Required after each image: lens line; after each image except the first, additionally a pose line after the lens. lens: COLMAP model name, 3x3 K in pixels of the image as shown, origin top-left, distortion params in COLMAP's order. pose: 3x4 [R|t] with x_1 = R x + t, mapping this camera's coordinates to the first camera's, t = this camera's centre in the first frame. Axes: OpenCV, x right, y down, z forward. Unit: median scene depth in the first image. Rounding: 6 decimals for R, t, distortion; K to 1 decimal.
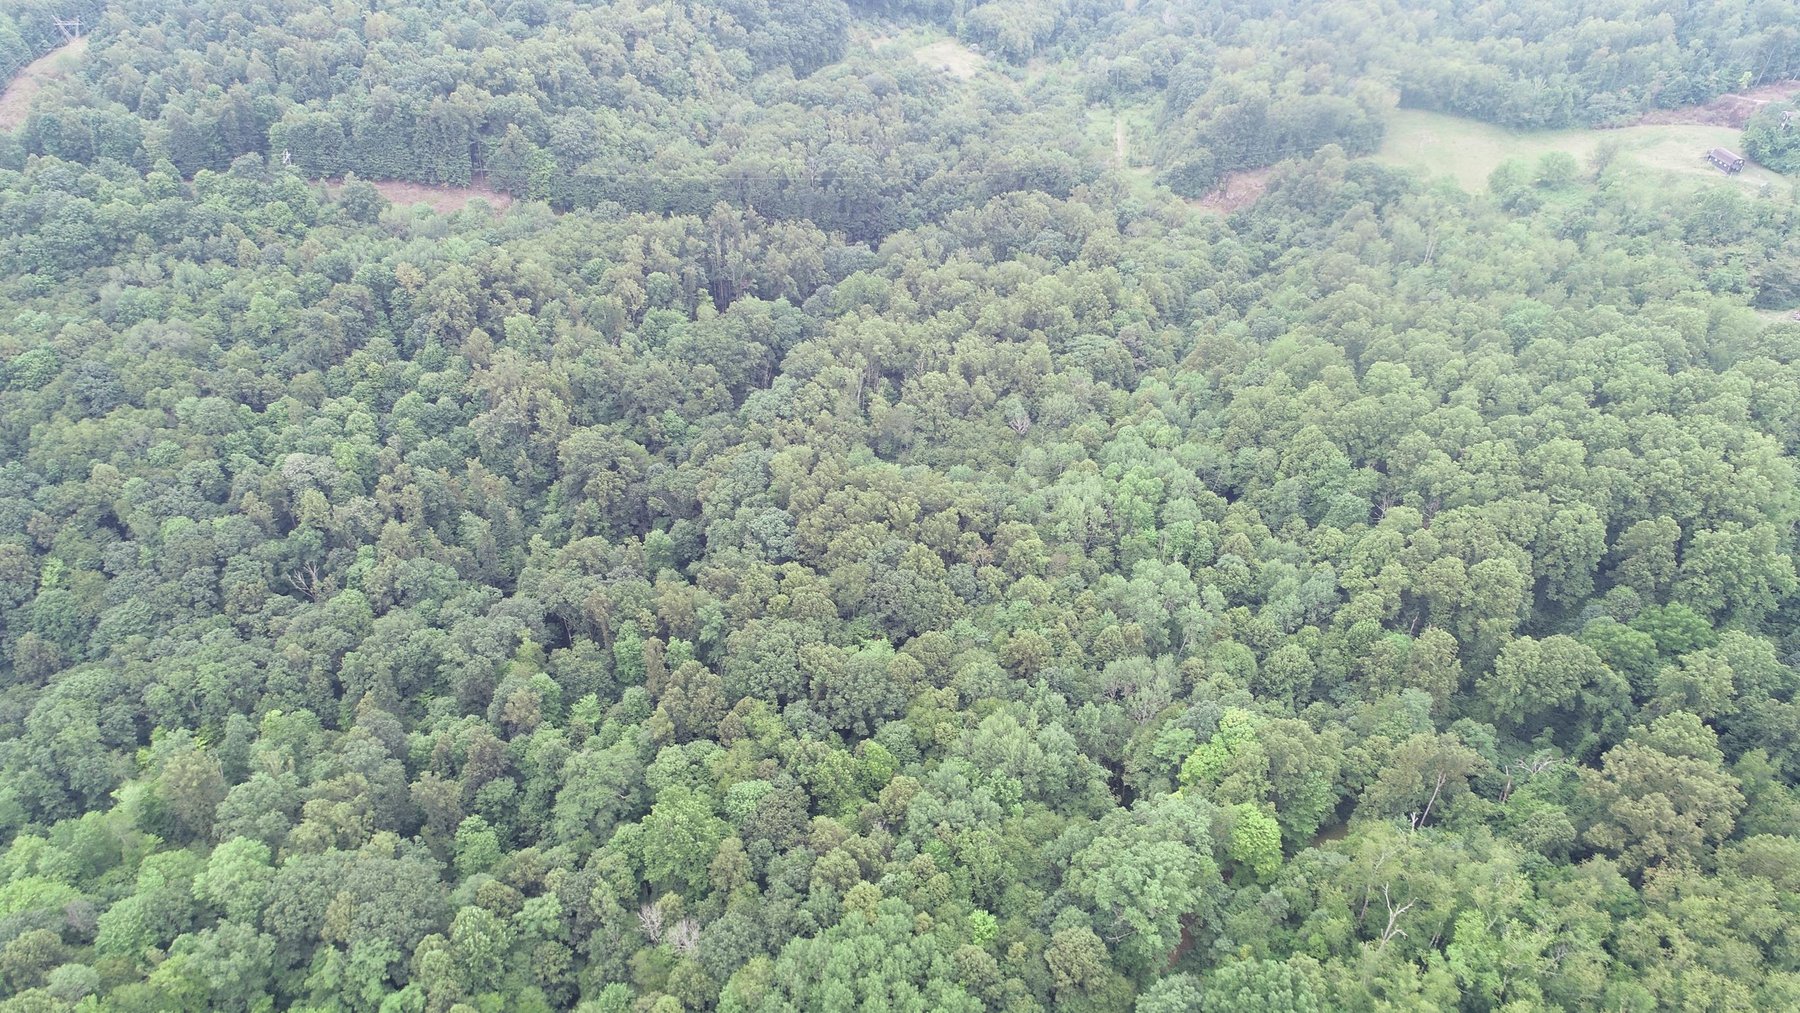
lens RADIAL K [[1202.0, 0, 900.5], [0, 1202.0, 509.6], [0, 0, 1]] dist [-0.006908, 0.001494]
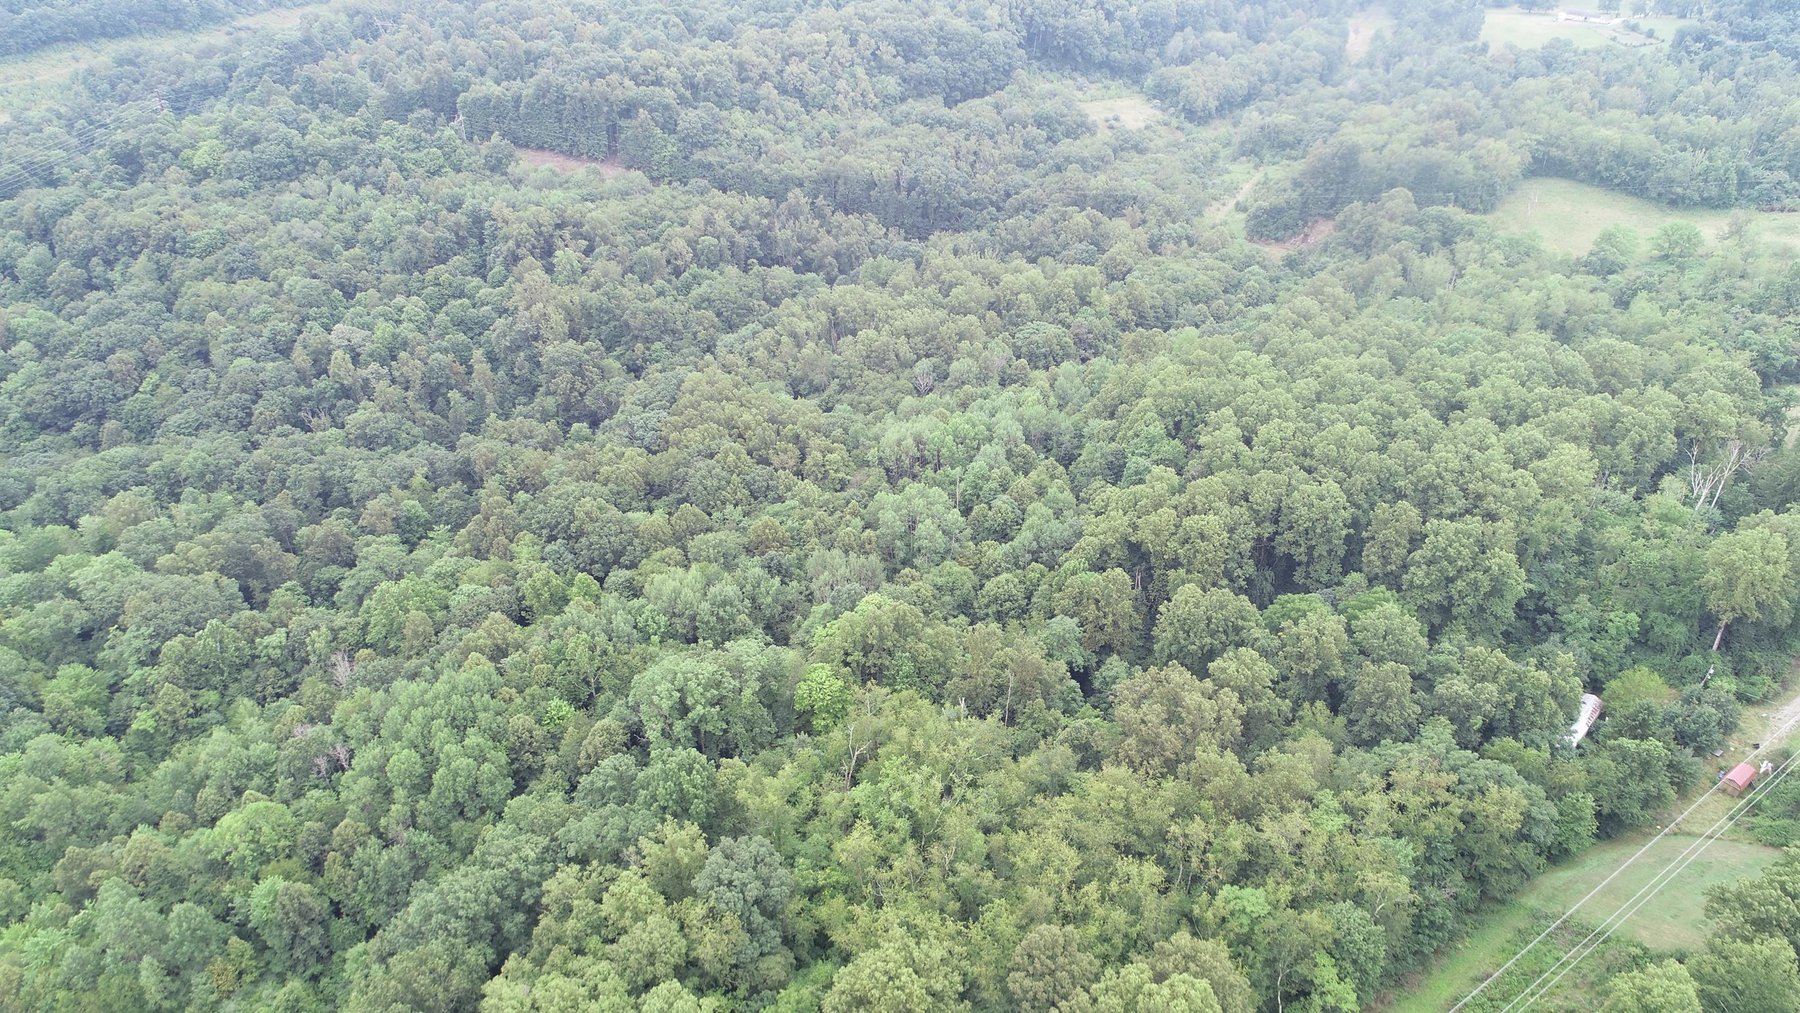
lens RADIAL K [[1202.0, 0, 899.5], [0, 1202.0, 507.4], [0, 0, 1]] dist [-0.006908, 0.001494]
pose [[0.946377, 0.158922, -0.281271, 0.349116], [-0.181780, 0.981688, -0.056957, 0.088960], [0.267069, 0.105032, 0.957936, -0.000769]]
